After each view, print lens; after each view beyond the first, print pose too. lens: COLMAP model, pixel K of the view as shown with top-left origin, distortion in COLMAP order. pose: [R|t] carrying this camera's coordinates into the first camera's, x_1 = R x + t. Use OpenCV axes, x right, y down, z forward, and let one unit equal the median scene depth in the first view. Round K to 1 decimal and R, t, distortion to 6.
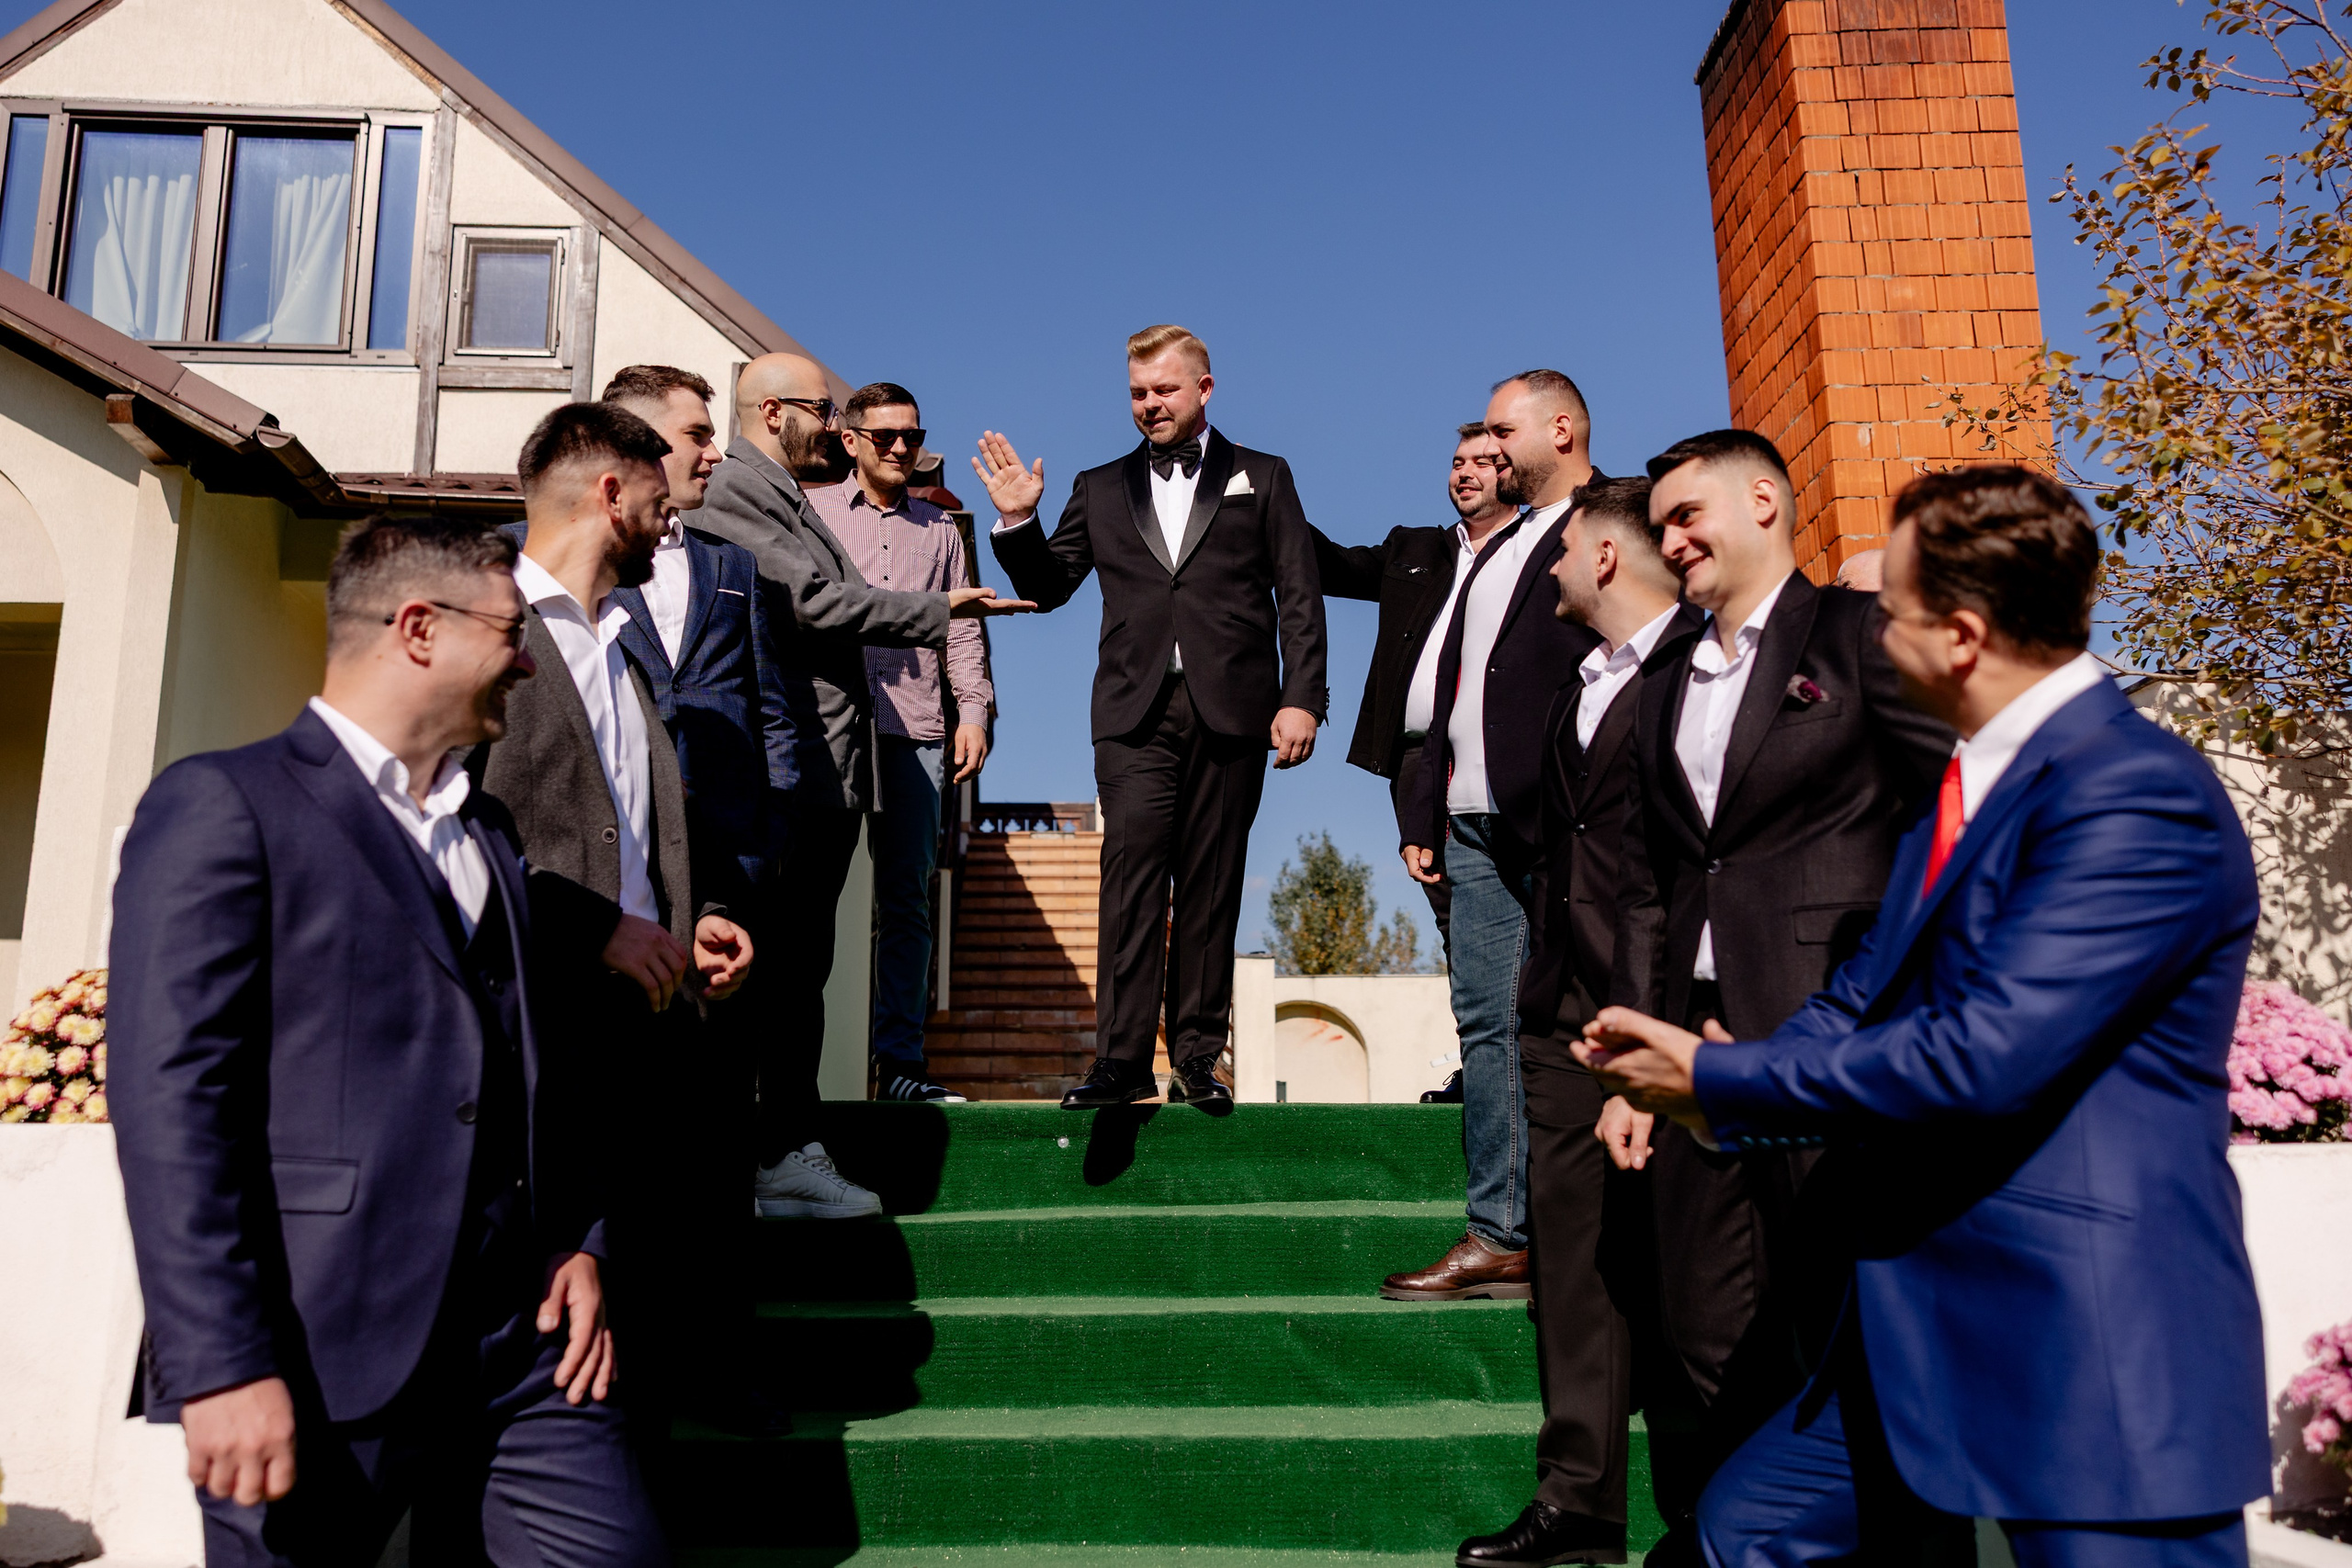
lens RADIAL K [[1820.3, 0, 1165.2], [0, 1820.3, 790.7], [0, 0, 1]] dist [0.001763, 0.011904]
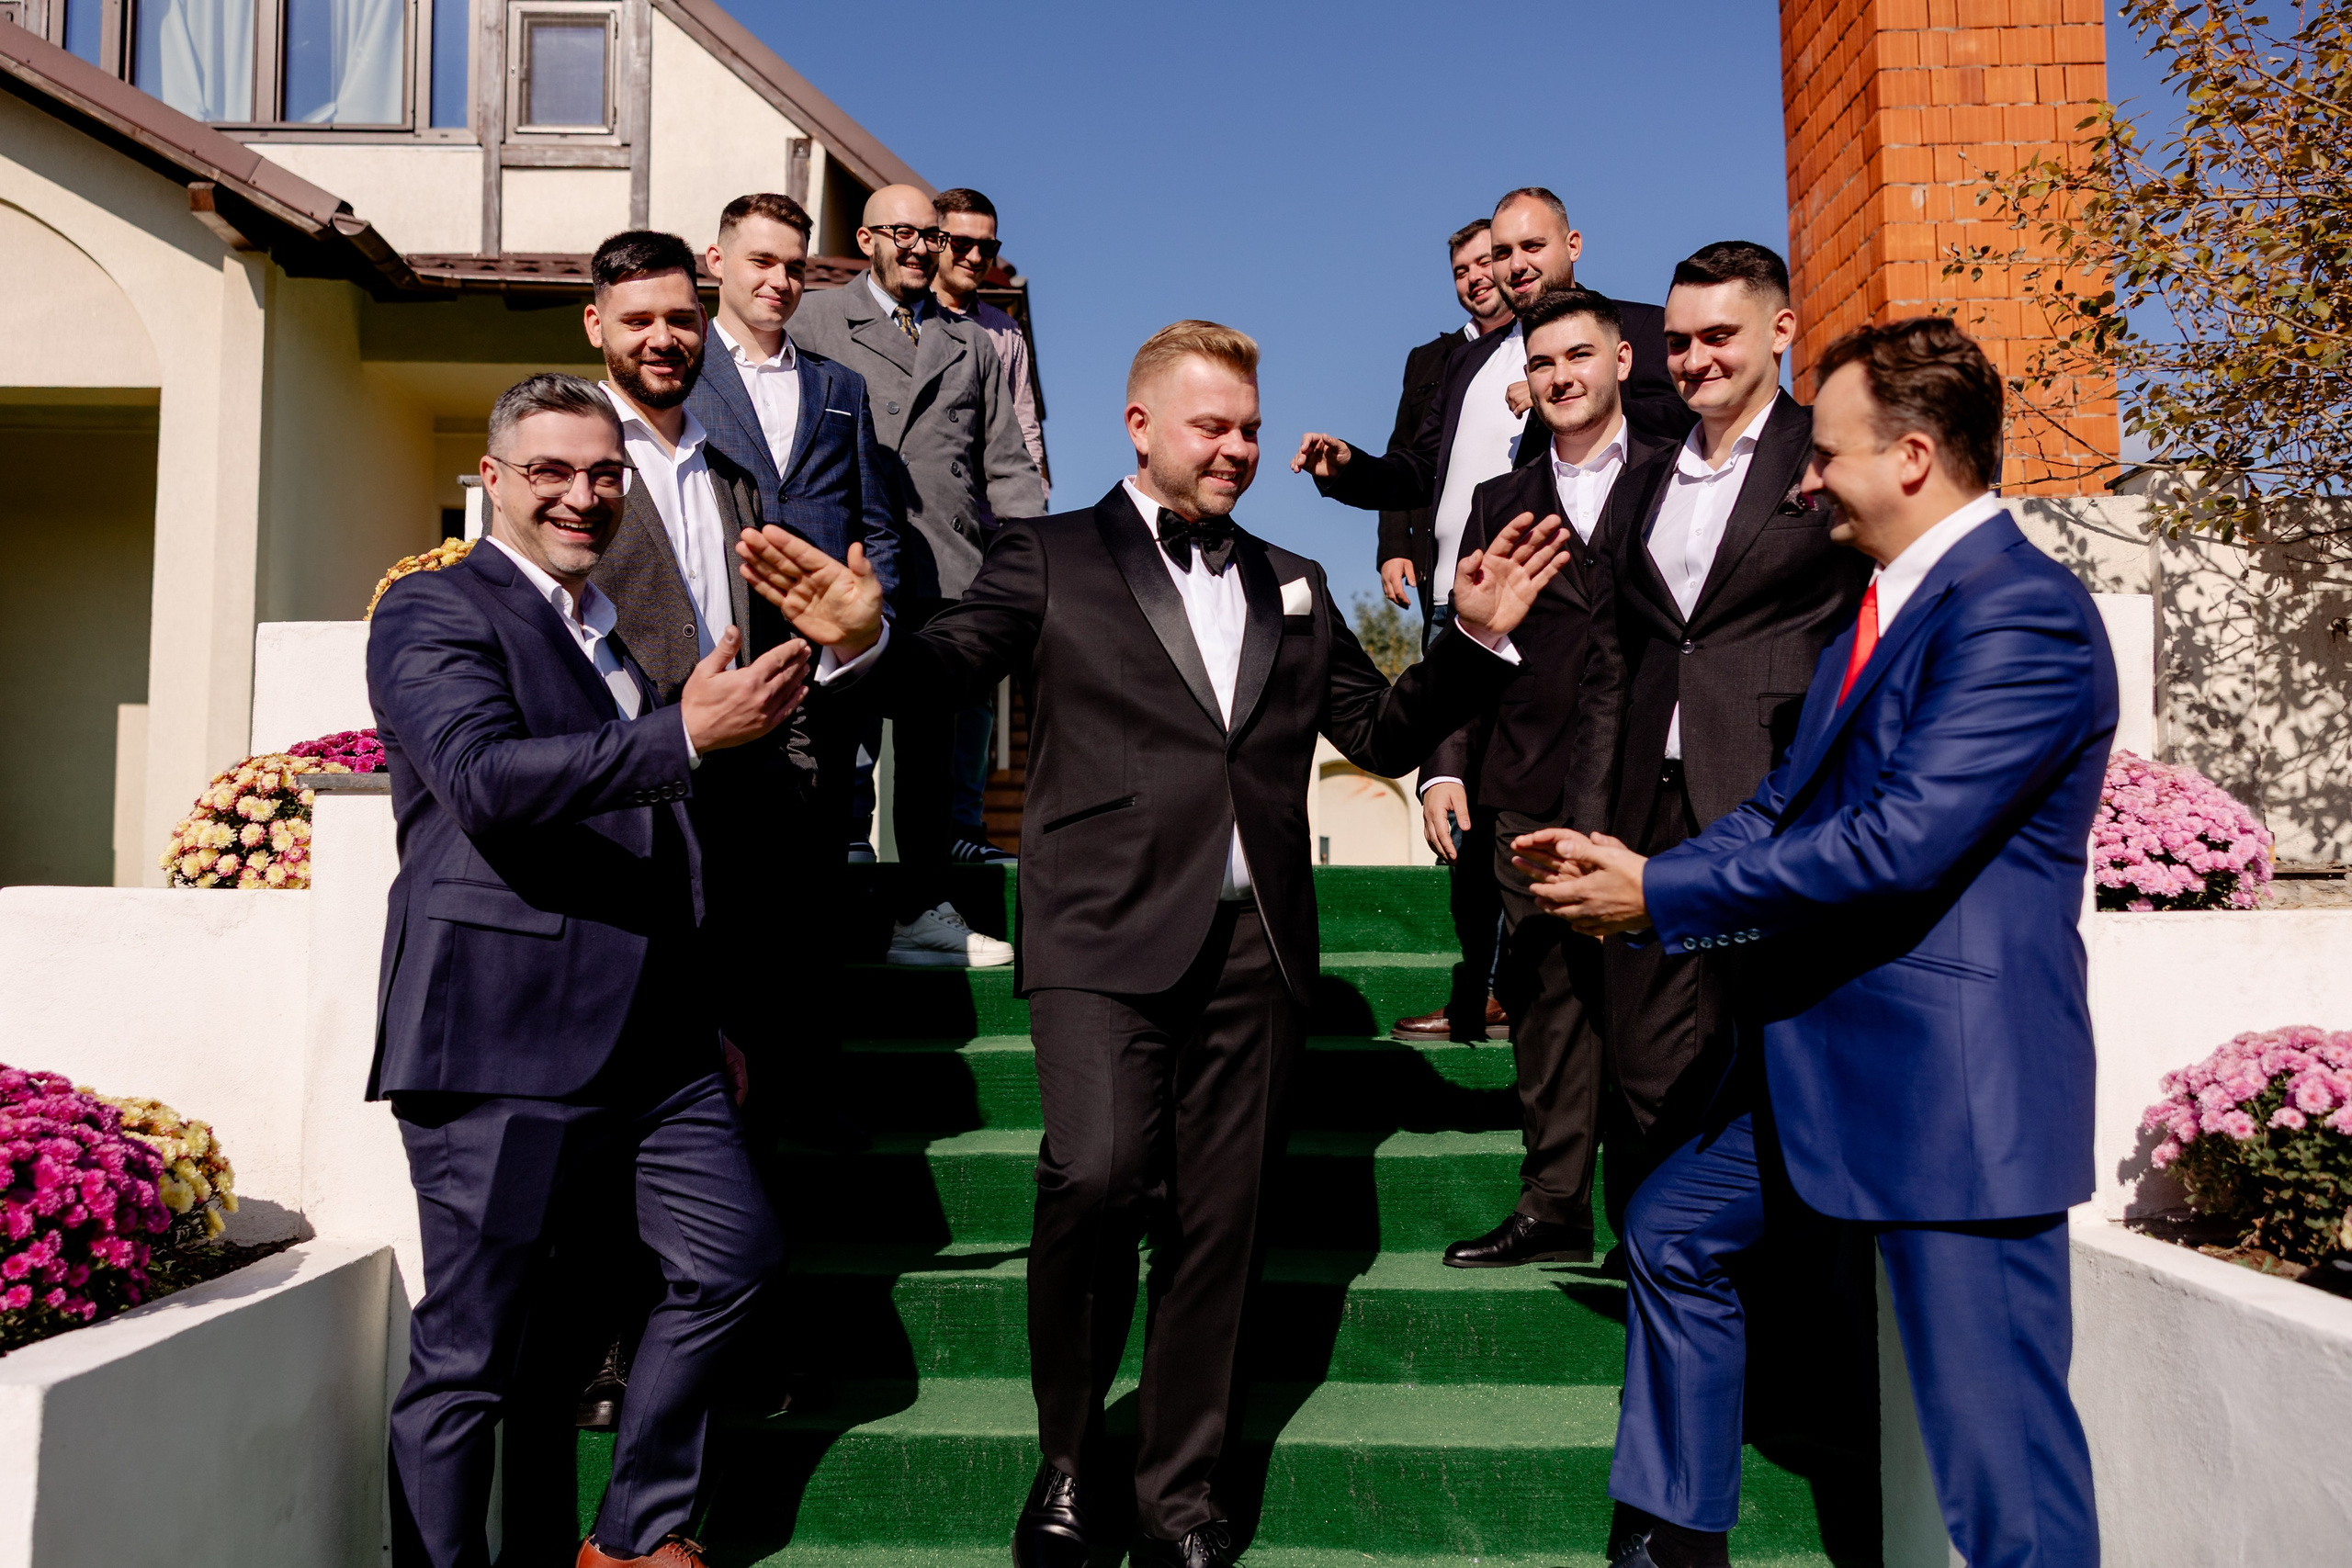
lens RADIAL K [[1820.3, 0, 1183.8], [0, 1820.3, 781.6], [0, 0, 1]] dist [0.001763, 0.011904]
pose [[0.999696, 0.001643, -0.024606, 0.020625], [0.001647, 0.991099, 0.133115, -0.031193], [0.024606, -0.133115, 0.990795, -0.106074]]
